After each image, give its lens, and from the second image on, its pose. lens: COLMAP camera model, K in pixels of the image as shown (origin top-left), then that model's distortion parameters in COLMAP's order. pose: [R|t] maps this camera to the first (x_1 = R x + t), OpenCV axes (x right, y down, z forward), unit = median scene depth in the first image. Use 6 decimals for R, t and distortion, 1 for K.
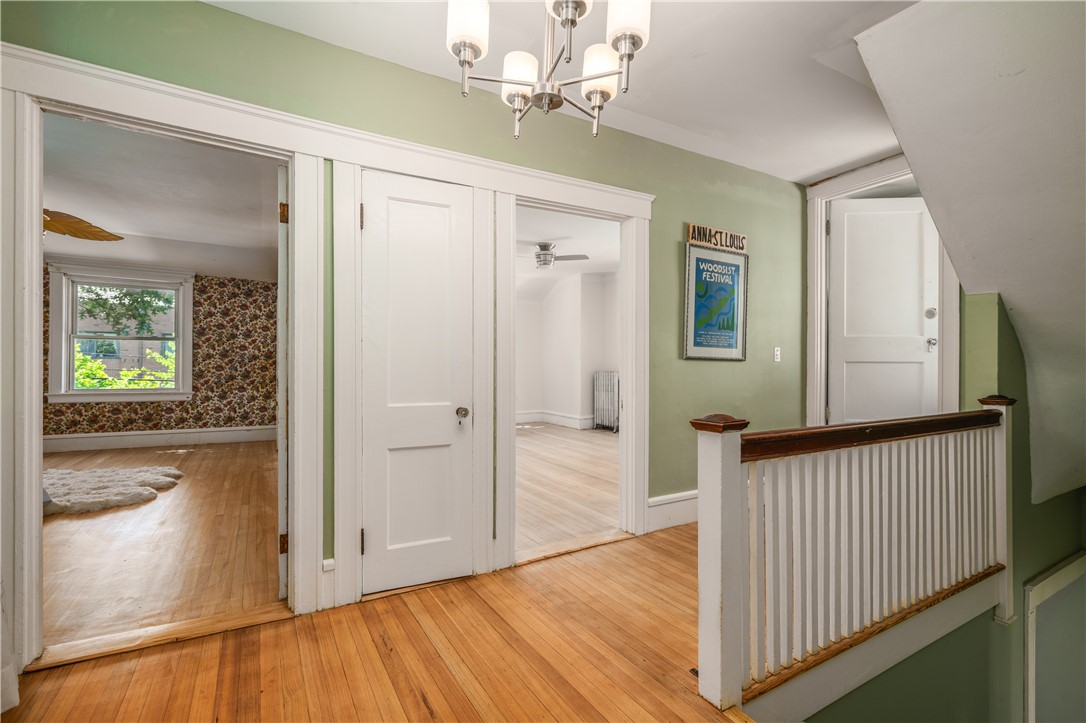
lens RADIAL K [[483.7, 0, 550.6], [0, 483.7, 357.9], [0, 0, 1]] dist [-0.000038, -0.000058]
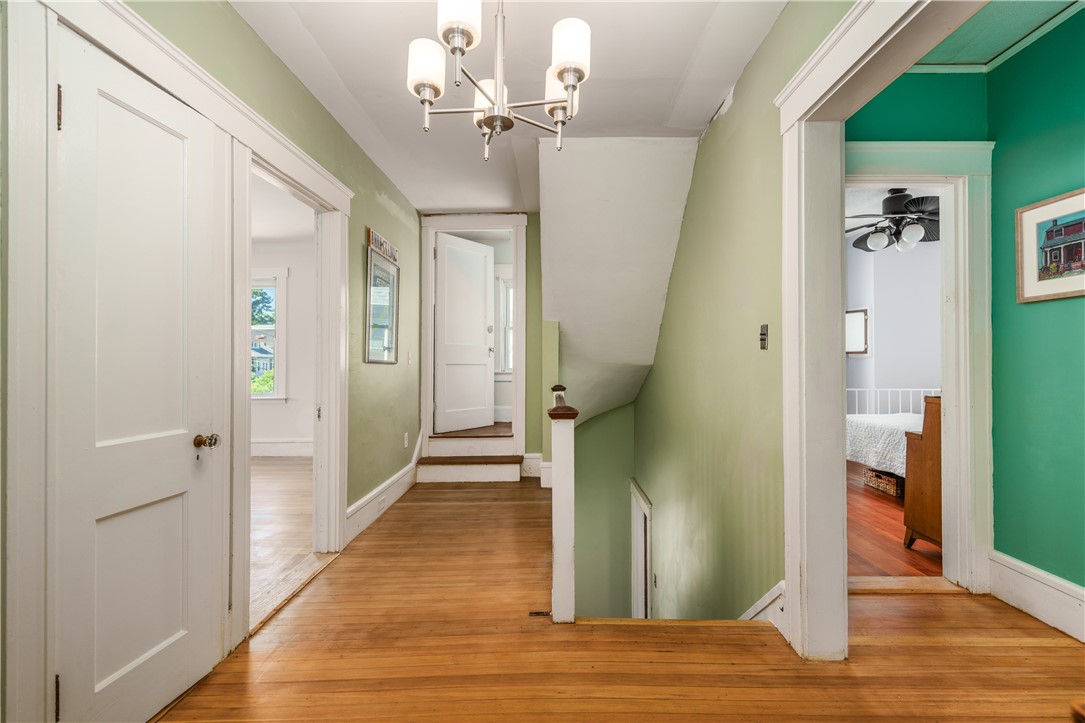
lens RADIAL K [[484.6, 0, 544.0], [0, 484.6, 359.7], [0, 0, 1]] dist [-0.001298, -0.000094]
pose [[0.522648, 0.002506, 0.852545, -0.615085], [-0.002555, 0.999996, -0.001373, -0.006279], [-0.852545, -0.001461, 0.522652, 0.260930]]
